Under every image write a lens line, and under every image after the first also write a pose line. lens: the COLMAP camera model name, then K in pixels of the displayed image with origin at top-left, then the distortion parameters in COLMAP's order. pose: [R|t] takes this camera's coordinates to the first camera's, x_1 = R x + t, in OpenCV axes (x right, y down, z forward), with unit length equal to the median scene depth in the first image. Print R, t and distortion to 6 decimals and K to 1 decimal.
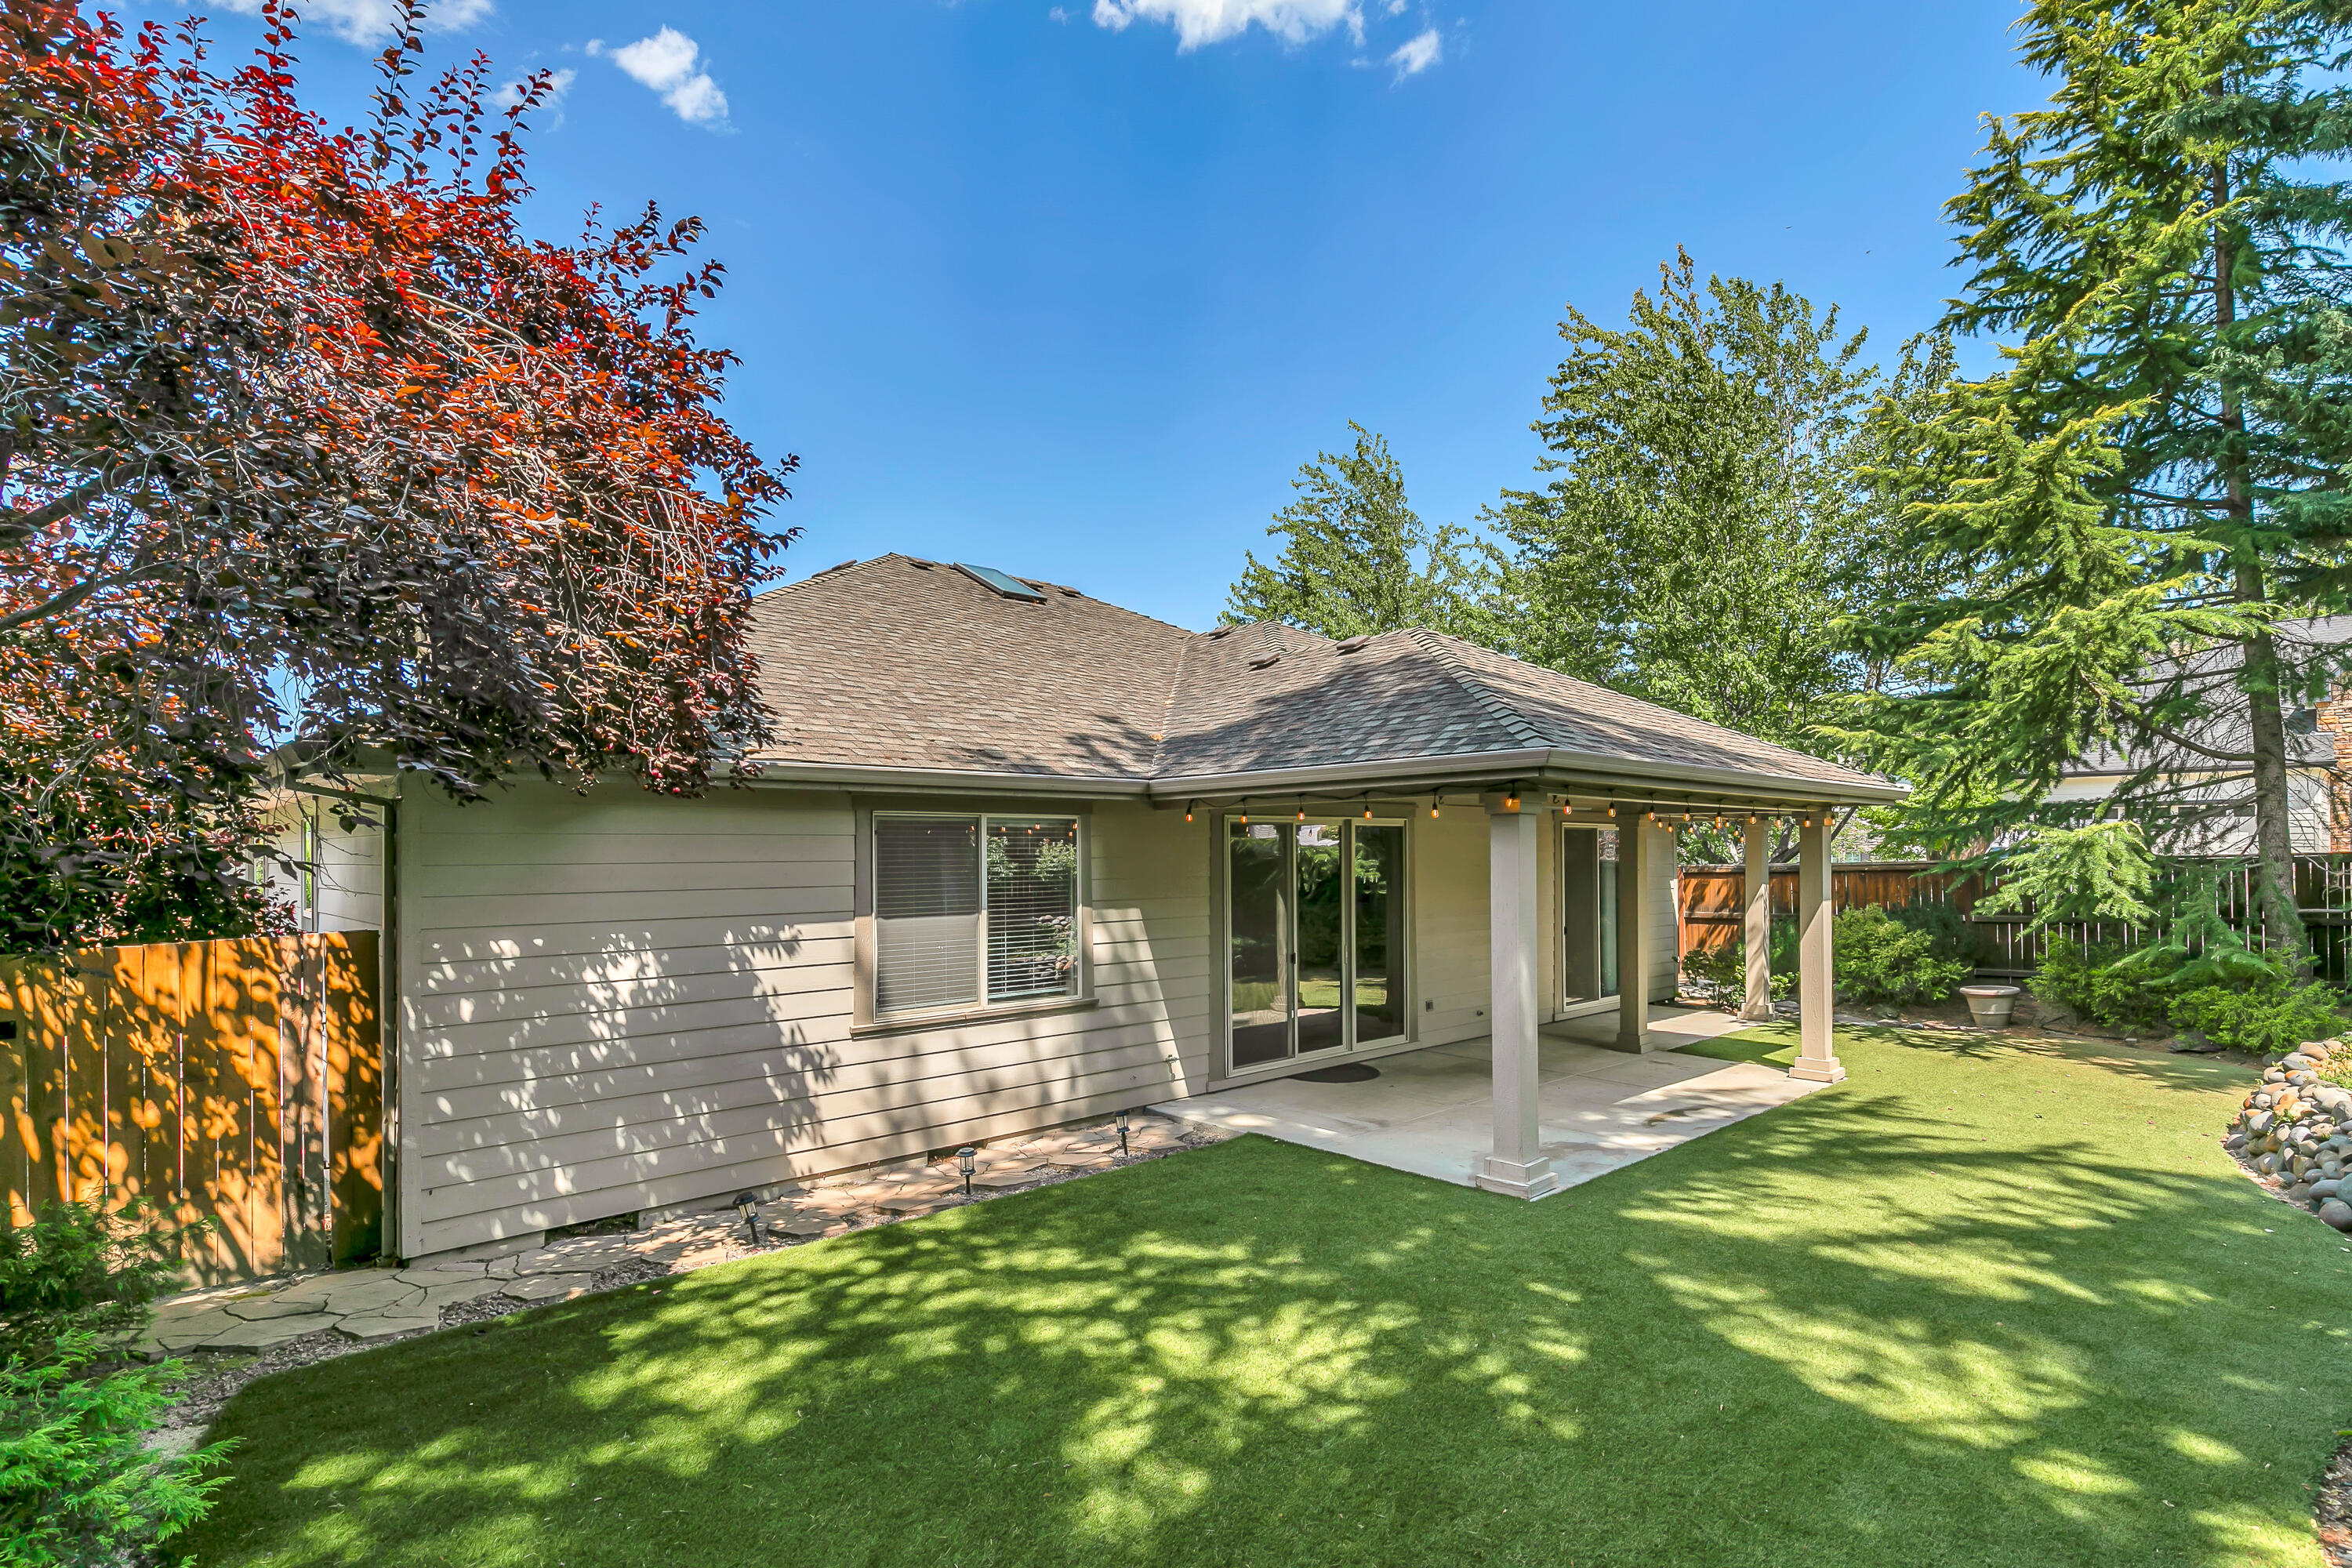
lens RADIAL K [[1127.7, 0, 1132.3], [0, 1127.7, 832.2], [0, 0, 1]] dist [0.001938, -0.000181]
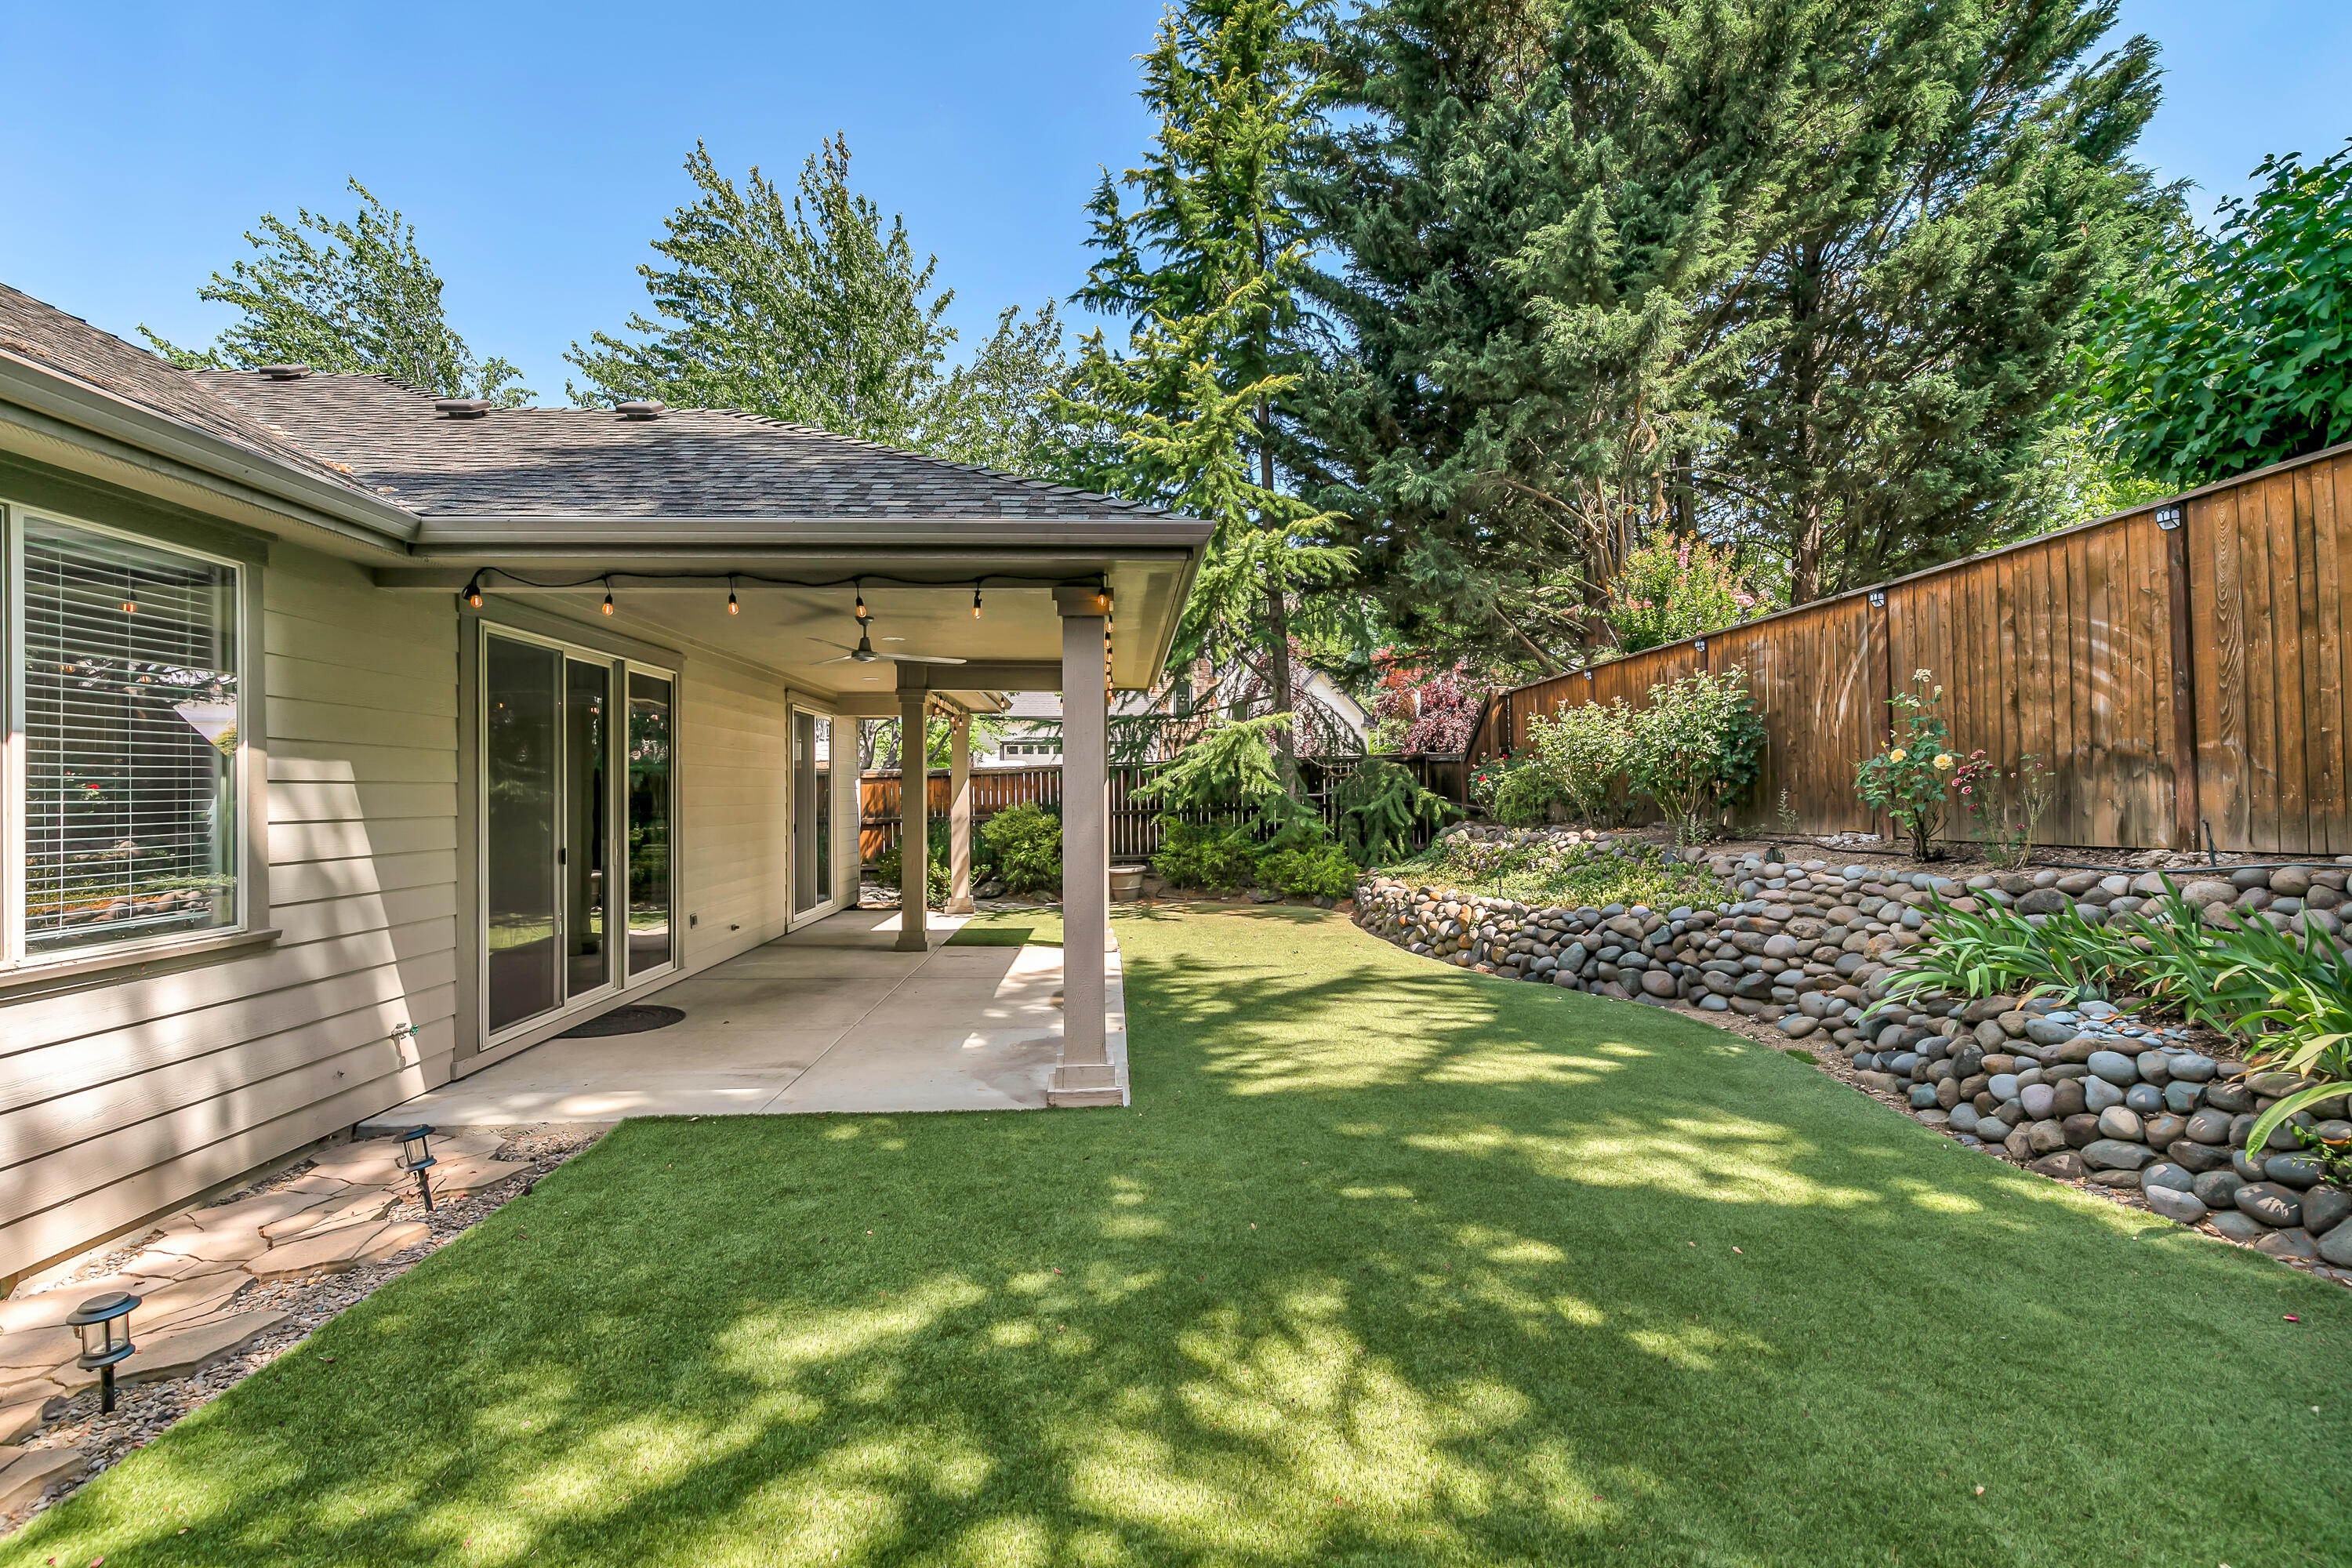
lens RADIAL K [[1121.5, 0, 1173.1], [0, 1121.5, 779.5], [0, 0, 1]] dist [0.010764, -0.000866]
pose [[0.617476, 0.011671, 0.786503, -0.206590], [-0.014547, 0.999888, -0.003417, 0.085021], [-0.786455, -0.009332, 0.617577, 0.415285]]
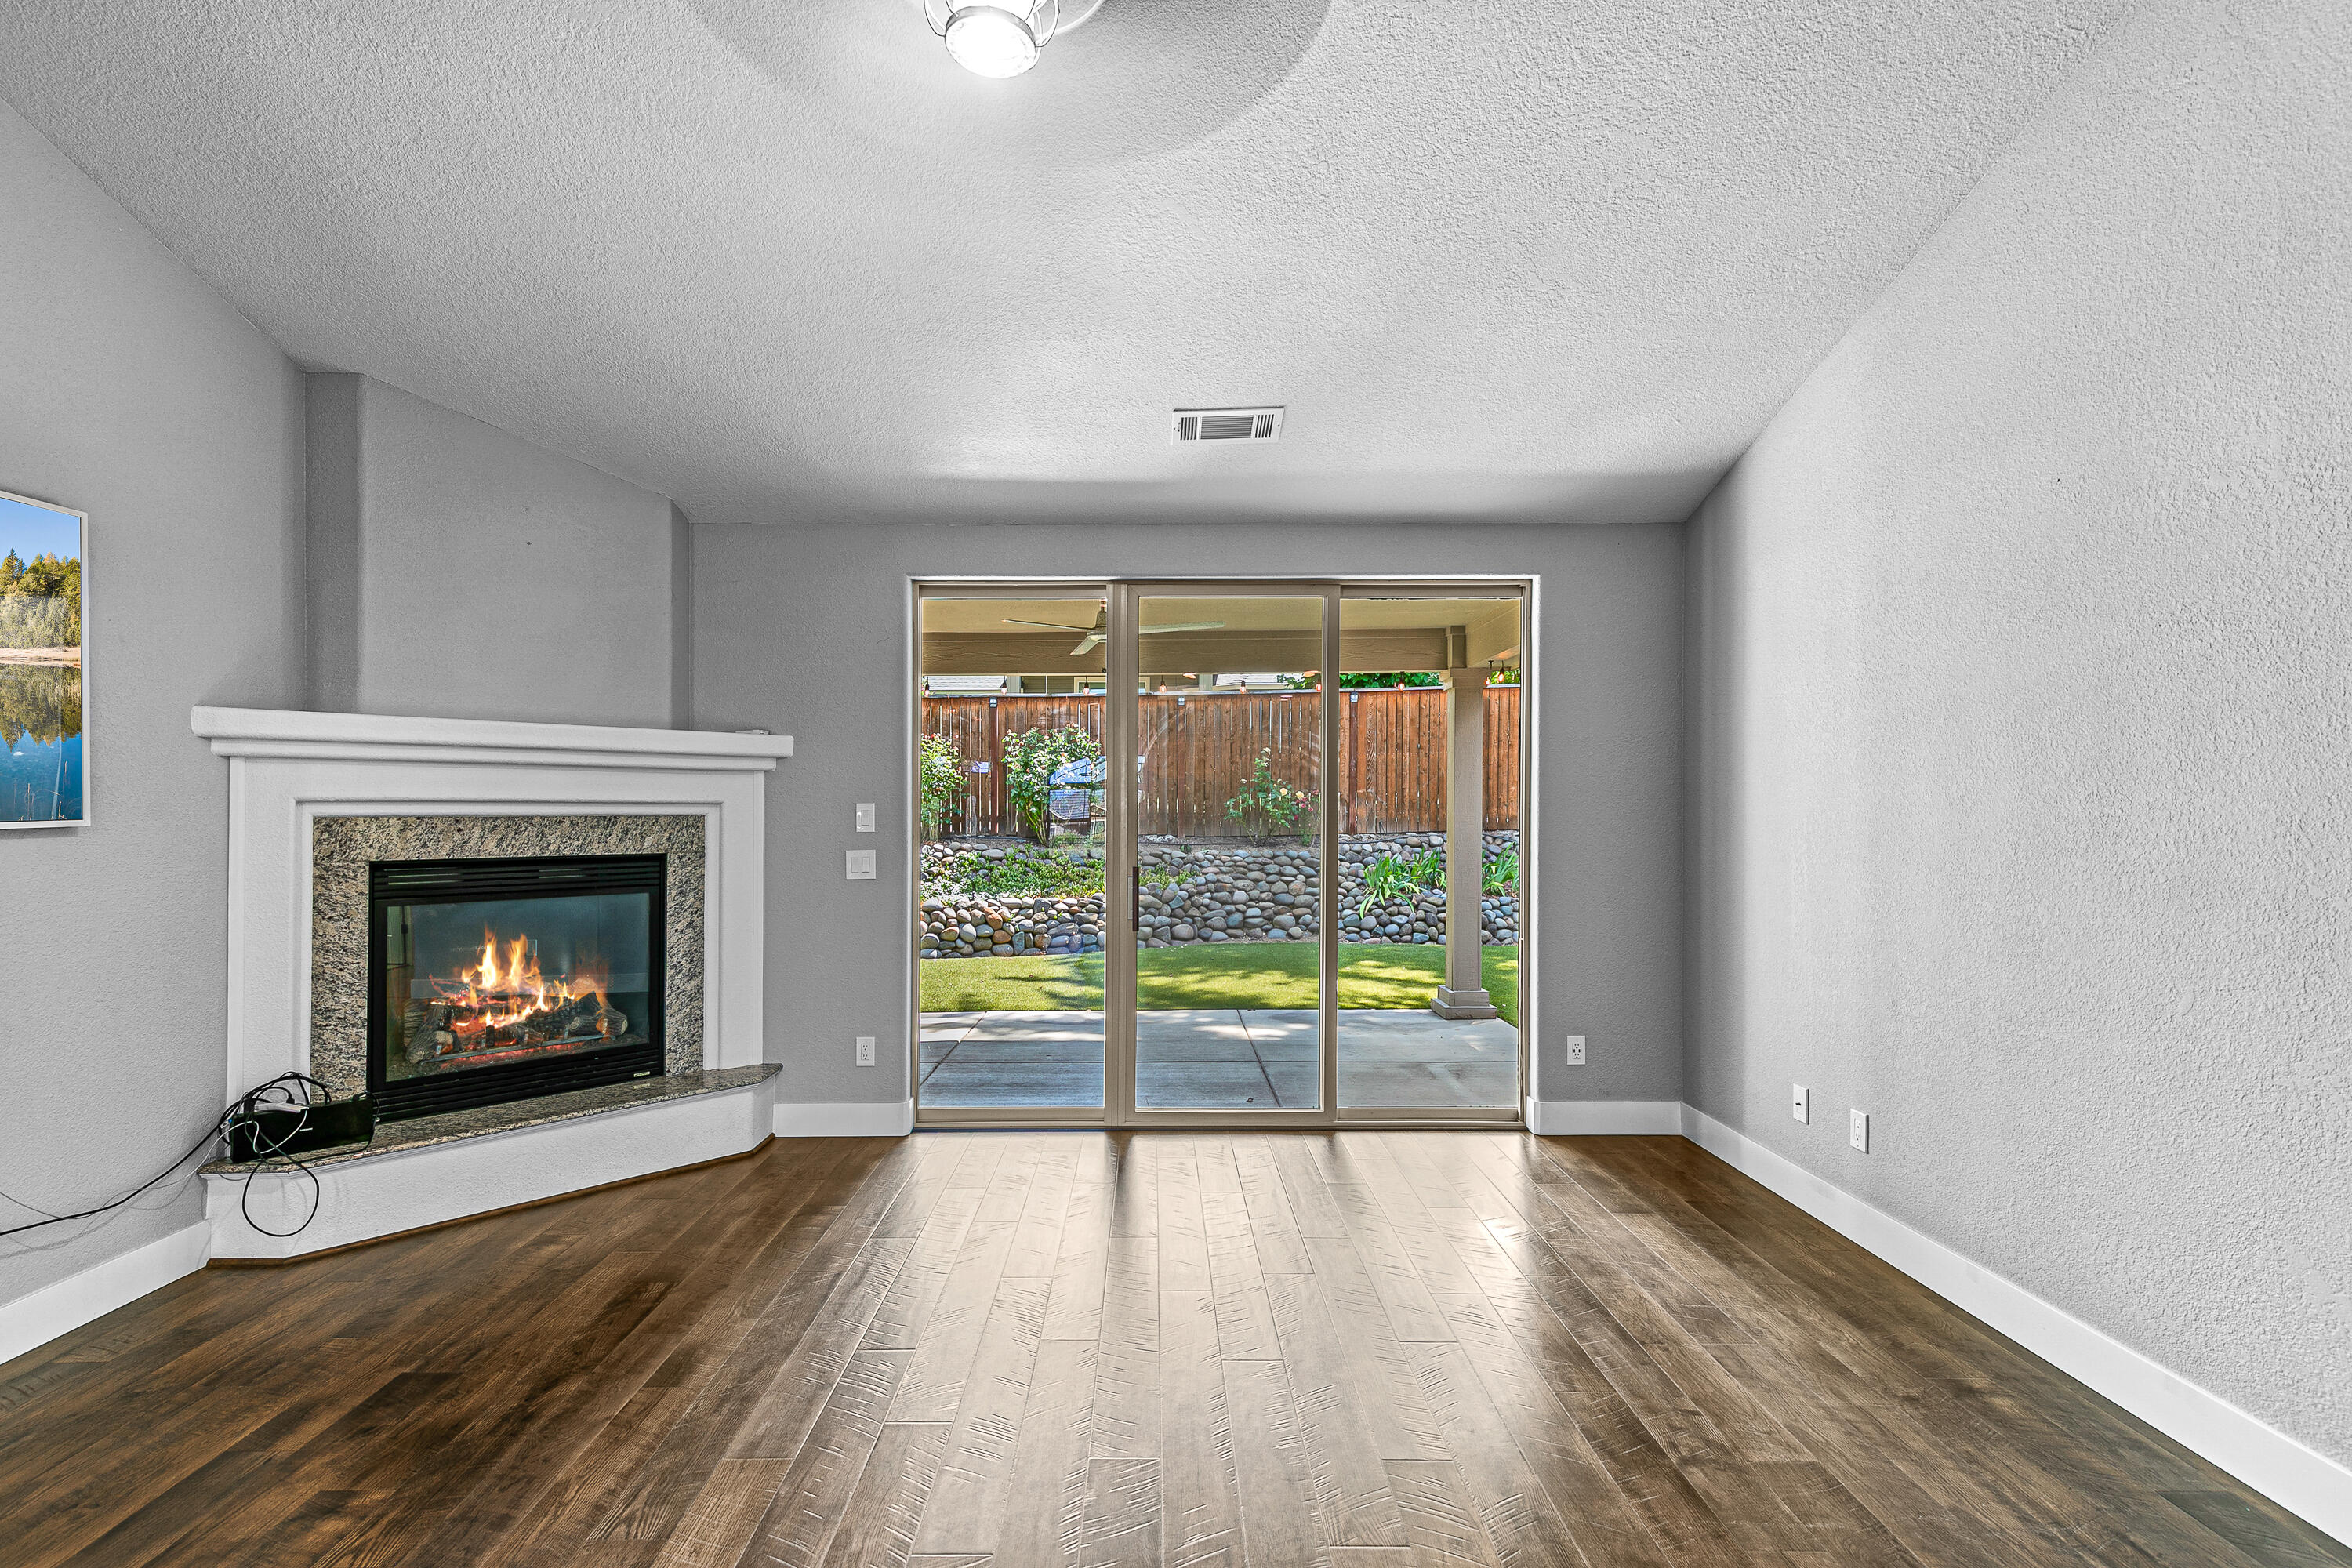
lens RADIAL K [[1087.1, 0, 1160.6], [0, 1087.1, 794.2], [0, 0, 1]] dist [0.008235, 0.000169]
pose [[-0.762095, 0.016006, 0.647268, -0.112998], [-0.004123, 0.999554, -0.029572, 0.107577], [-0.647452, -0.025205, -0.761689, 1.787998]]
